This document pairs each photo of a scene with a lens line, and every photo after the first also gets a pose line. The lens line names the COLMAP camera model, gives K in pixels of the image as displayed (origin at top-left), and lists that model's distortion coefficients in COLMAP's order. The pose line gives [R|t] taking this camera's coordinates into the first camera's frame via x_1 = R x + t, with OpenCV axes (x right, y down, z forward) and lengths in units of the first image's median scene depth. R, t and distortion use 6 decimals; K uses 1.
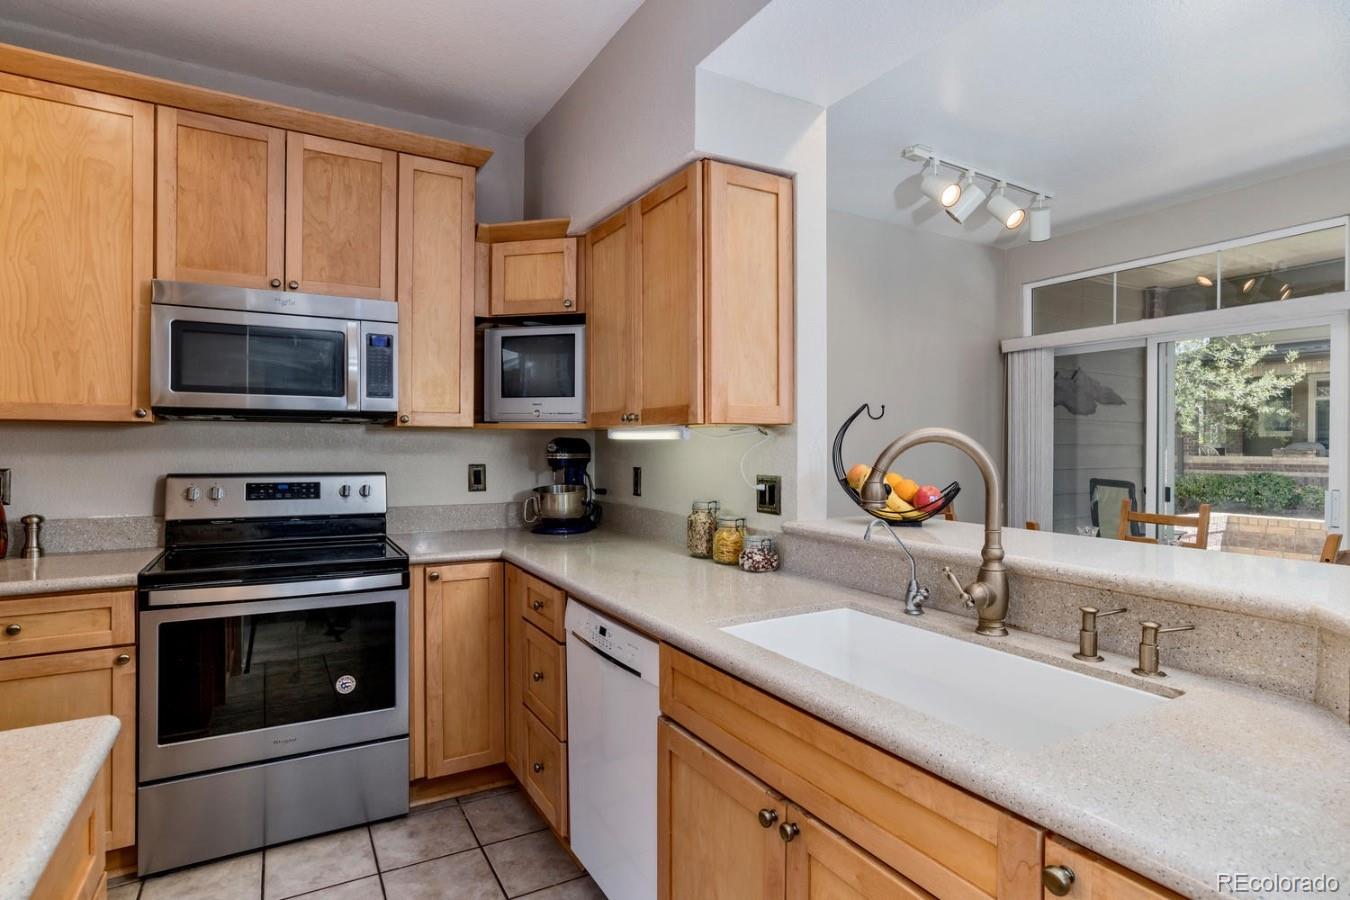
lens RADIAL K [[705.1, 0, 676.6], [0, 705.1, 448.8], [0, 0, 1]] dist [-0.023169, 0.013640]
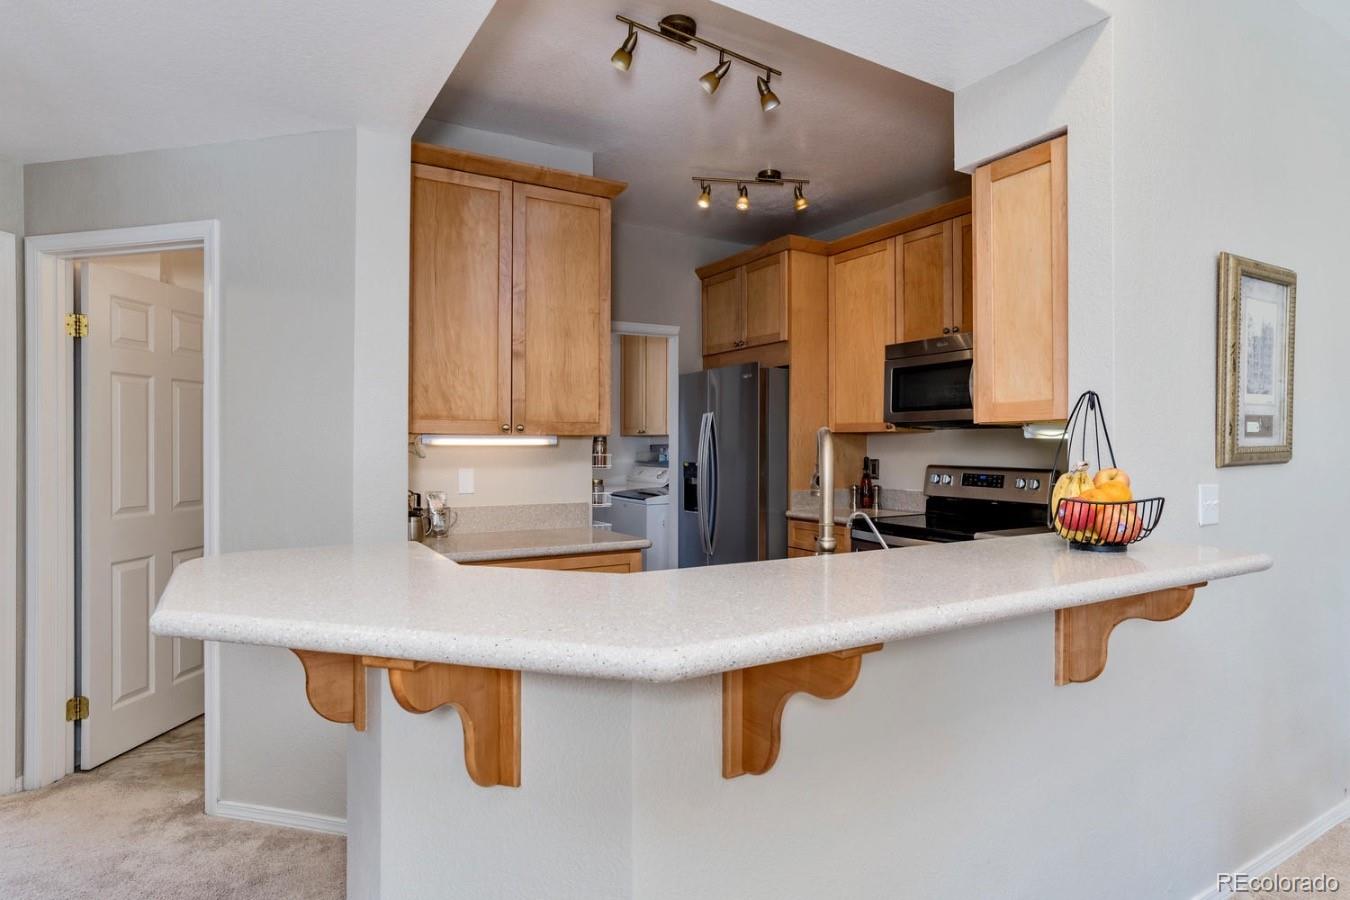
lens RADIAL K [[747.7, 0, 685.3], [0, 747.7, 445.3], [0, 0, 1]] dist [-0.007776, 0.006699]
pose [[0.025476, -0.002503, -0.999672, 0.956733], [-0.006983, 0.999972, -0.002682, 0.001823], [0.999651, 0.007049, 0.025458, 0.460364]]
